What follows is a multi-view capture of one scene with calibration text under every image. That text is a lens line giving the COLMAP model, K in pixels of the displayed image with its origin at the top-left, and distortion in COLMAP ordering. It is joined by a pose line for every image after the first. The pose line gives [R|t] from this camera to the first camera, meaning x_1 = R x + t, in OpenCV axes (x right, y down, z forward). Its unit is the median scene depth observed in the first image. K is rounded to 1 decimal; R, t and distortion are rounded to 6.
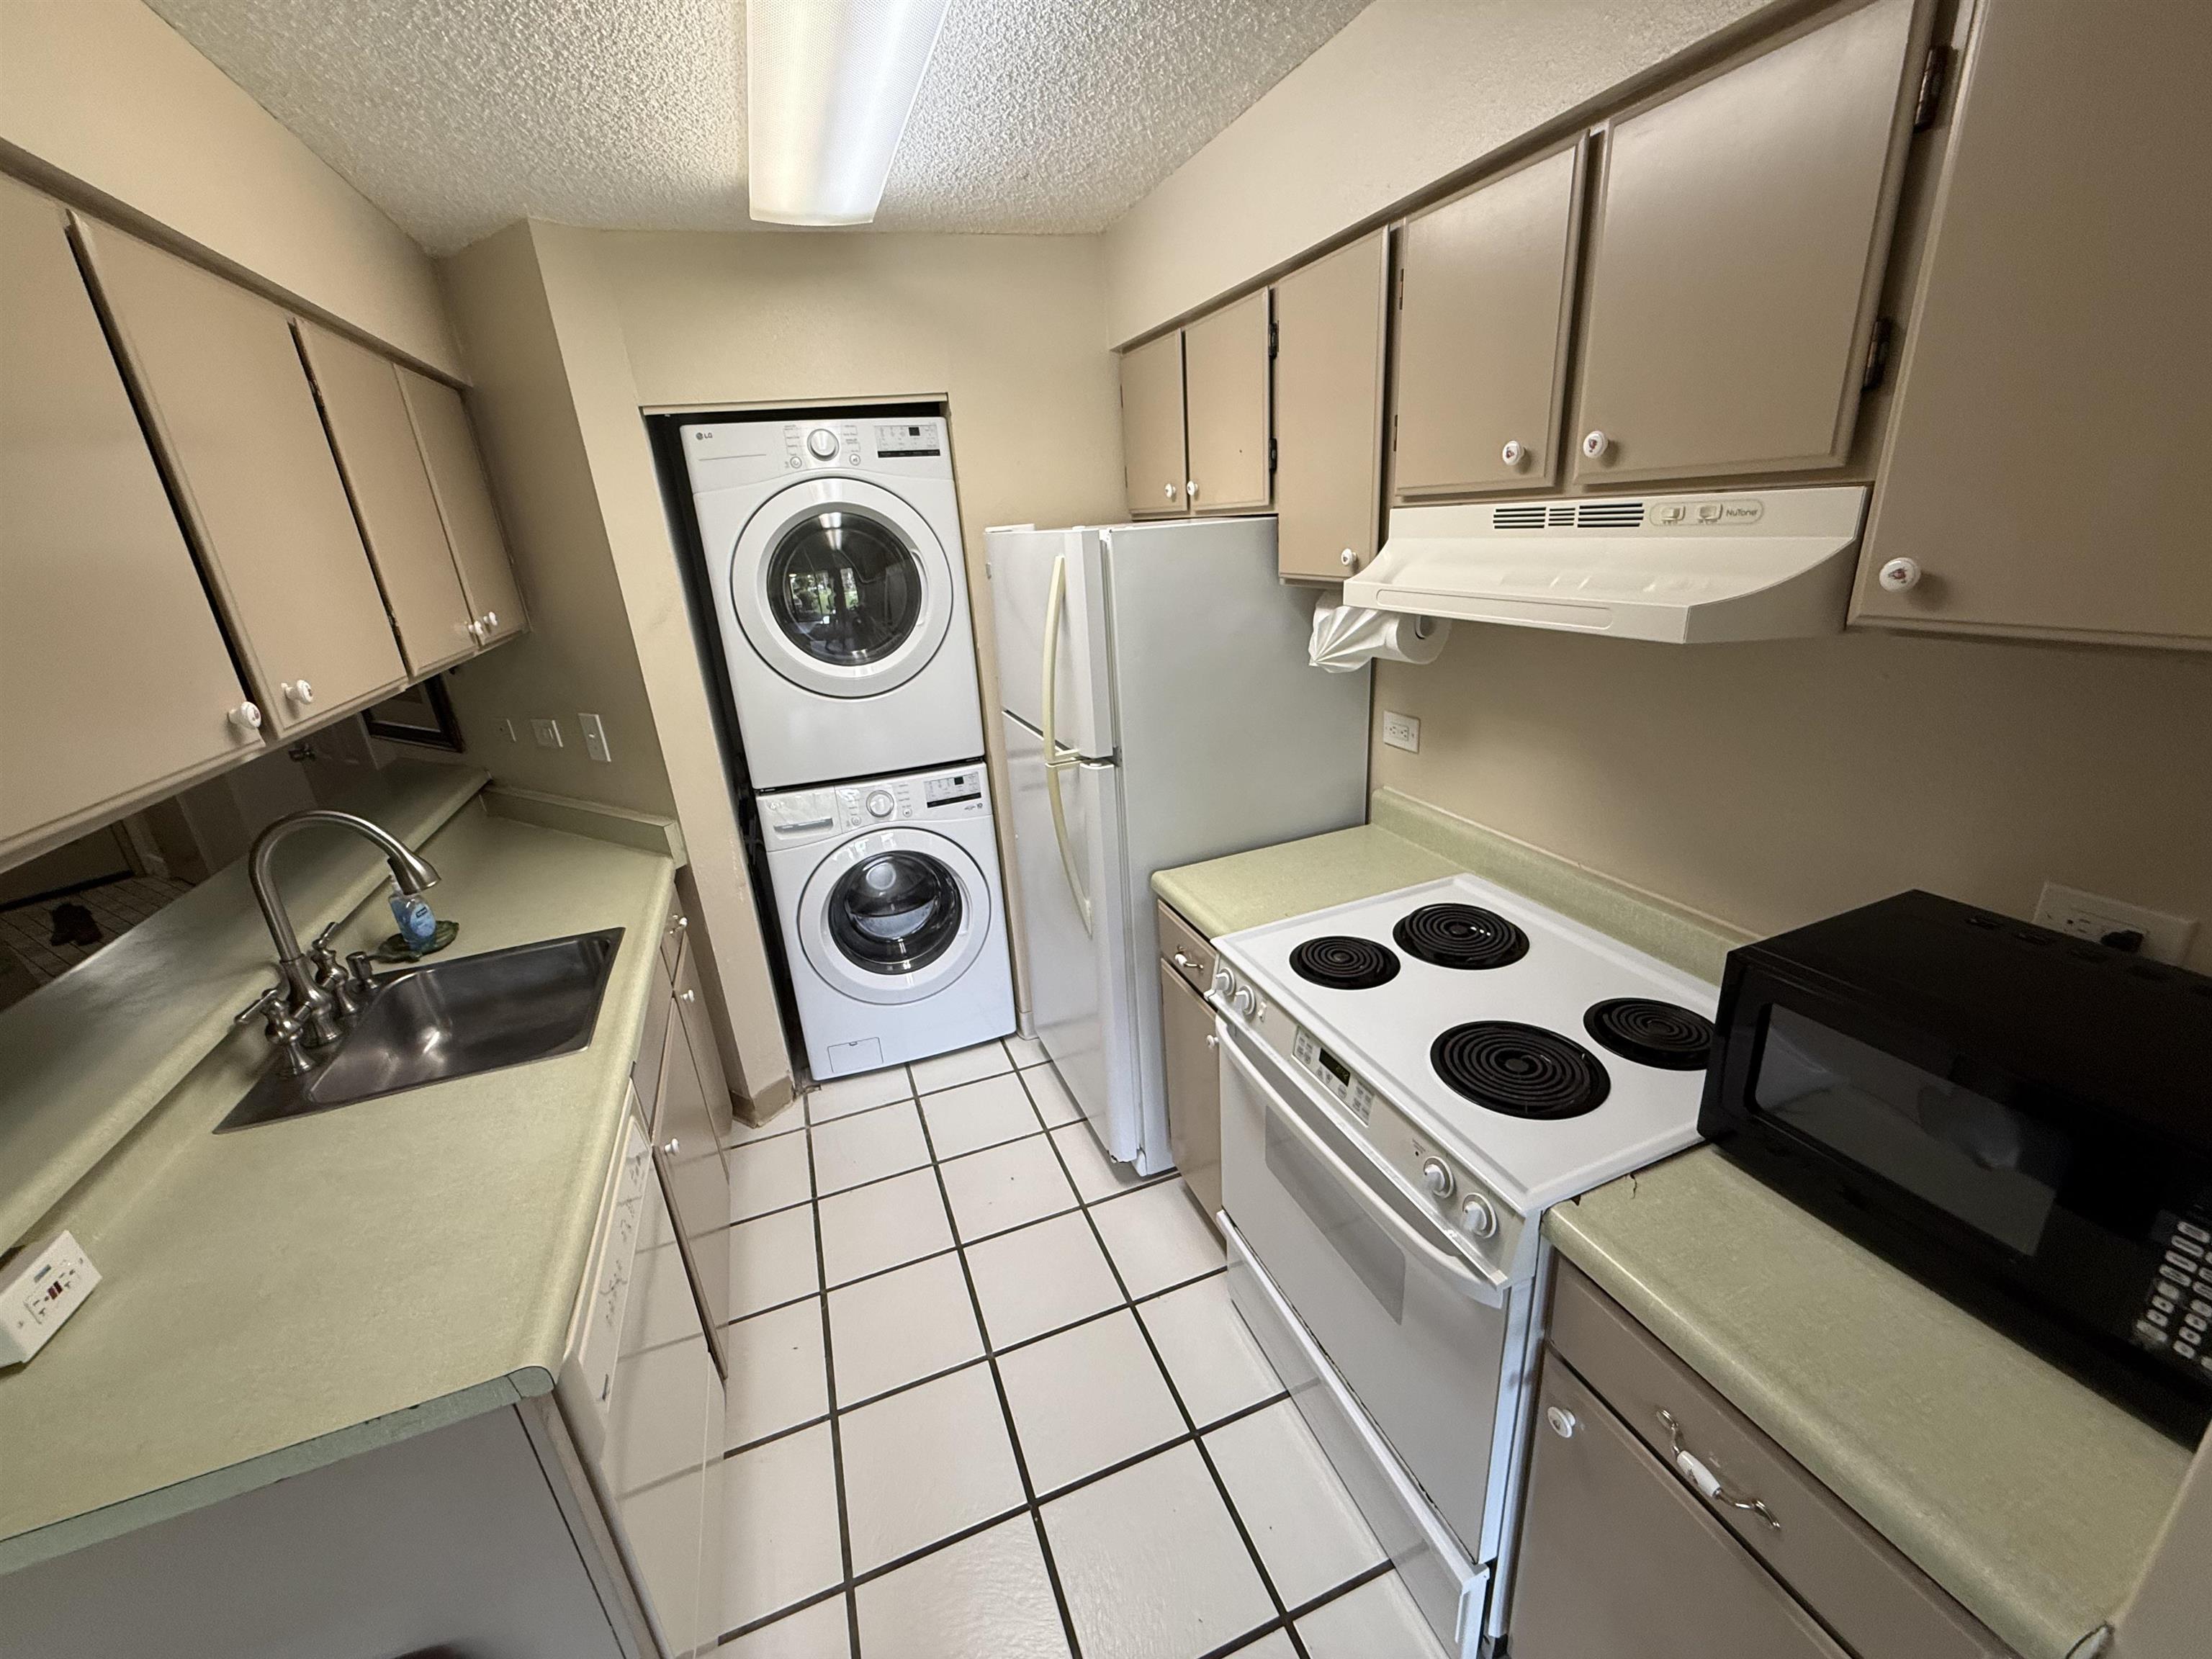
lens RADIAL K [[882.8, 0, 1100.5], [0, 882.8, 824.2], [0, 0, 1]] dist [-0.000170, 0.000242]
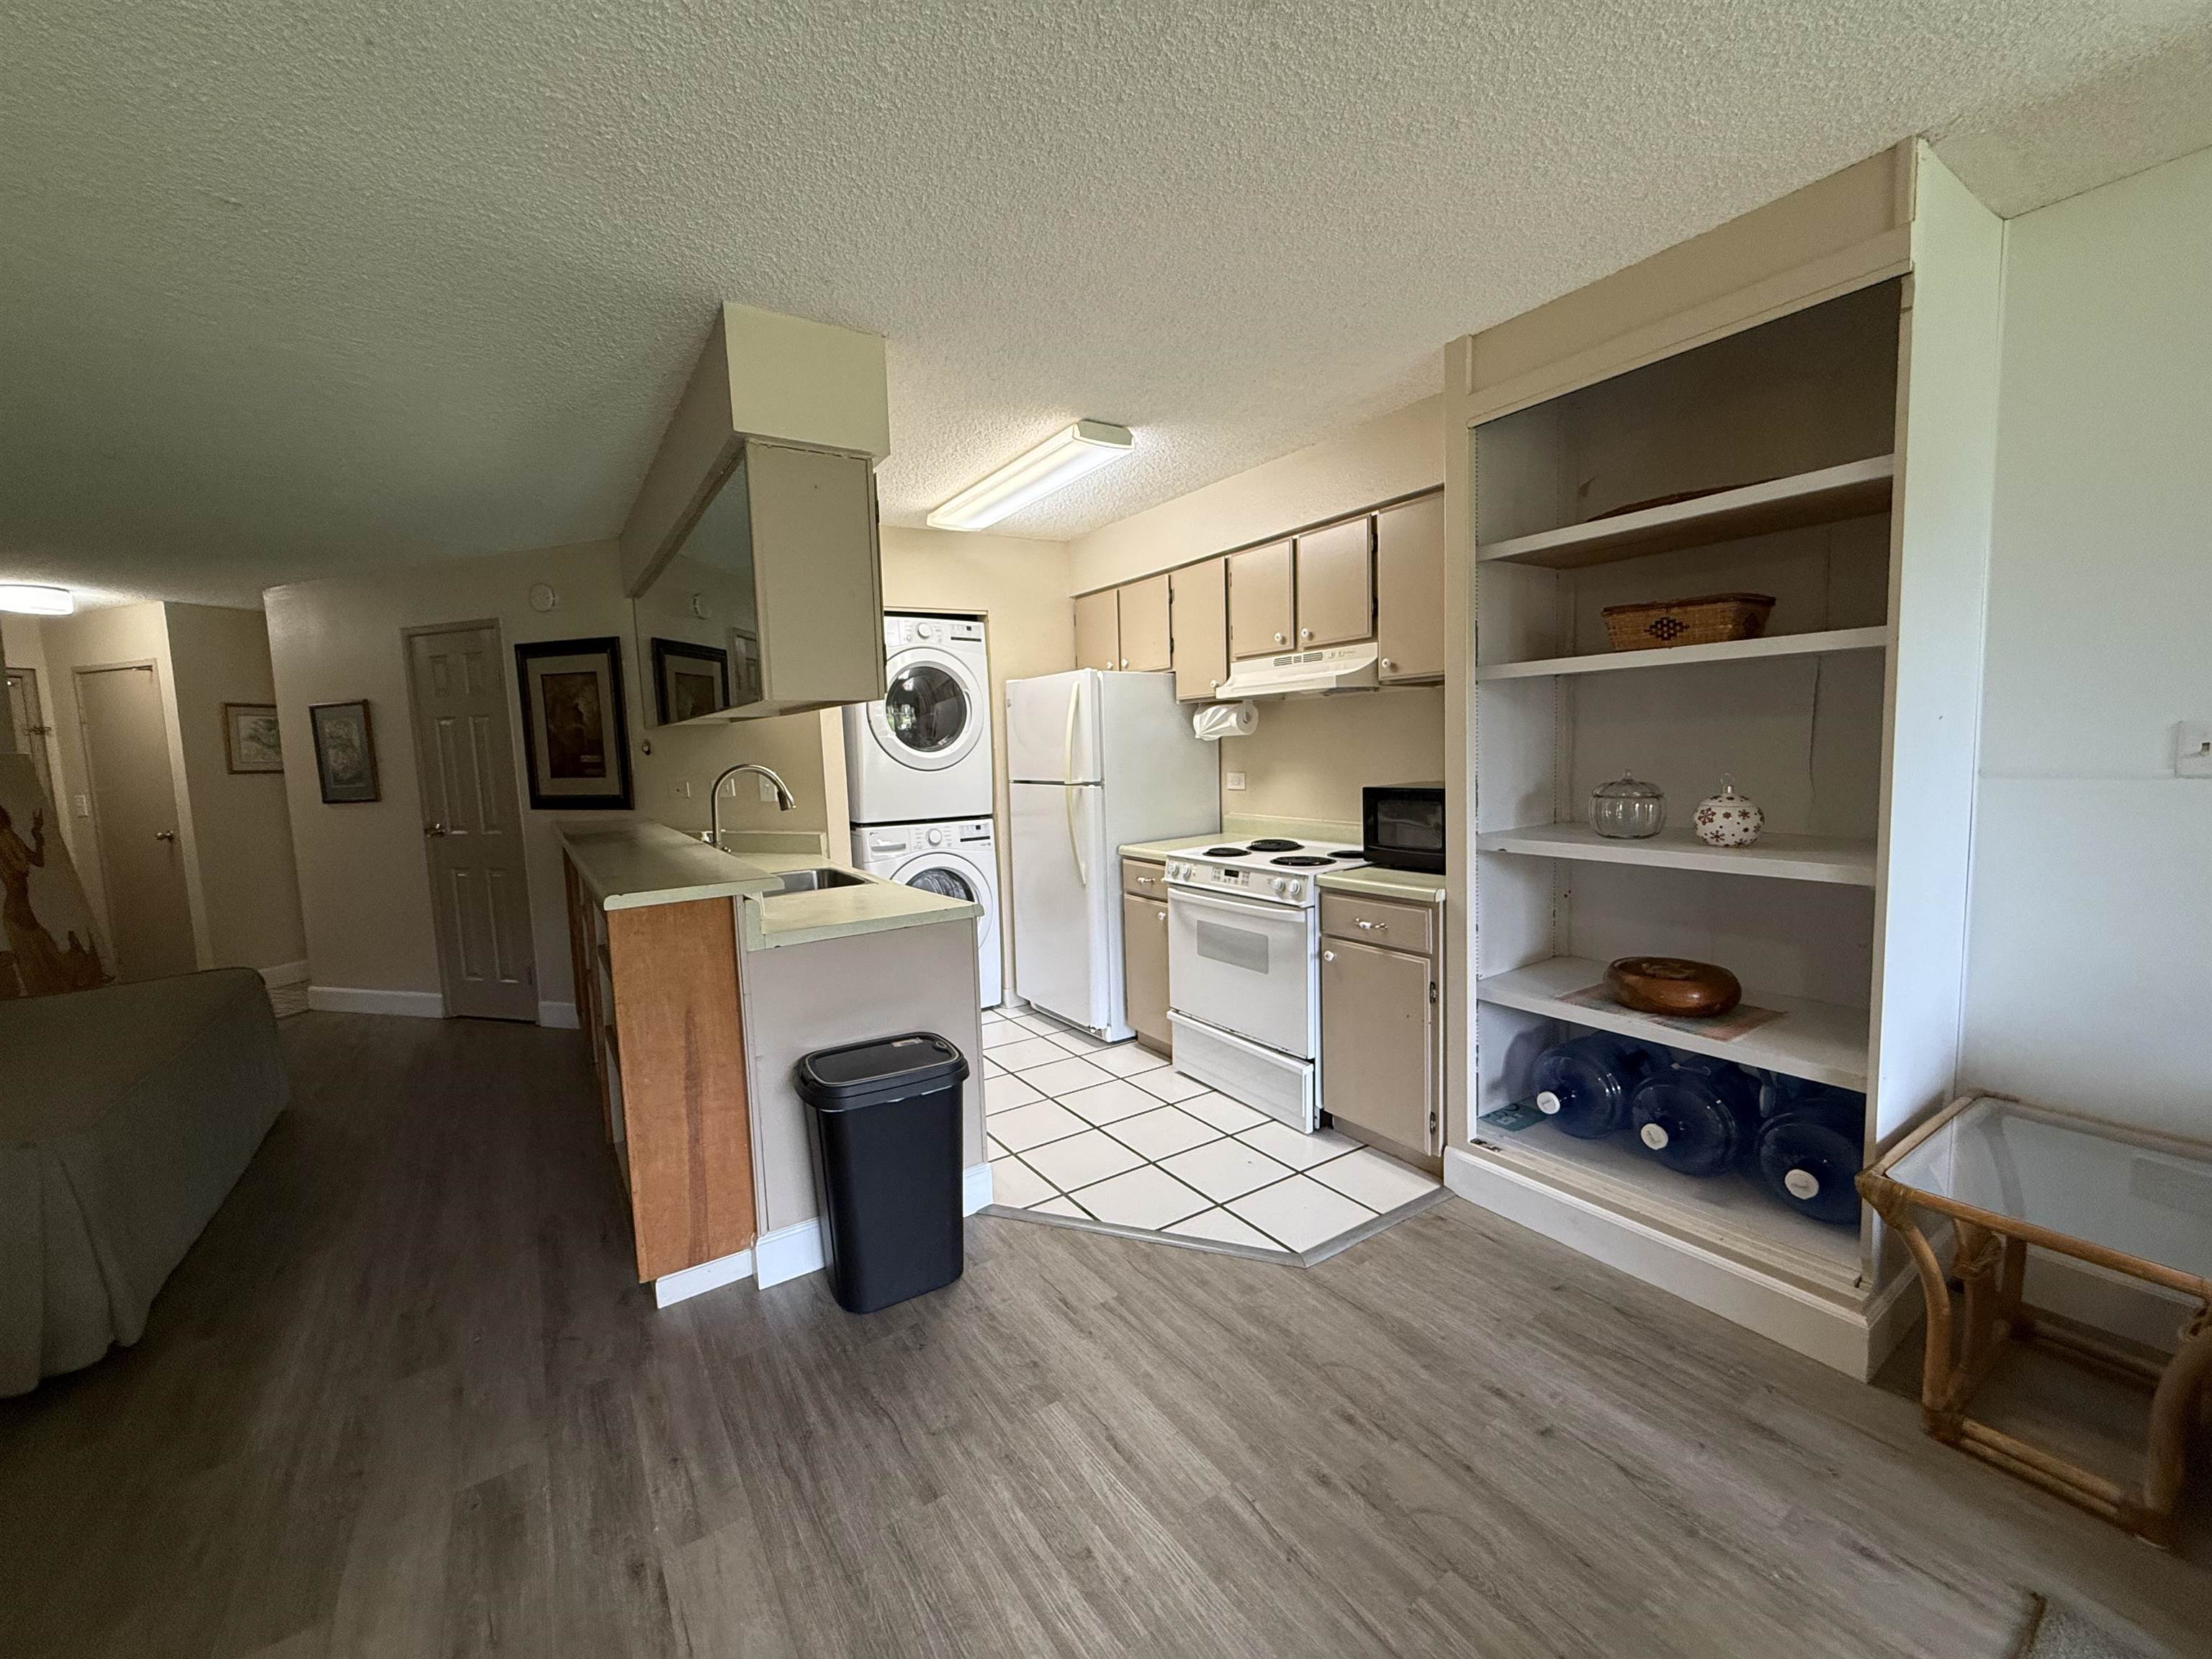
lens RADIAL K [[882.8, 0, 1100.5], [0, 882.8, 824.2], [0, 0, 1]] dist [-0.000170, 0.000242]
pose [[0.974636, 0.017234, 0.223132, -0.466029], [0.041107, 0.966281, -0.254186, 0.565622], [-0.219989, 0.256911, 0.941064, -0.904483]]
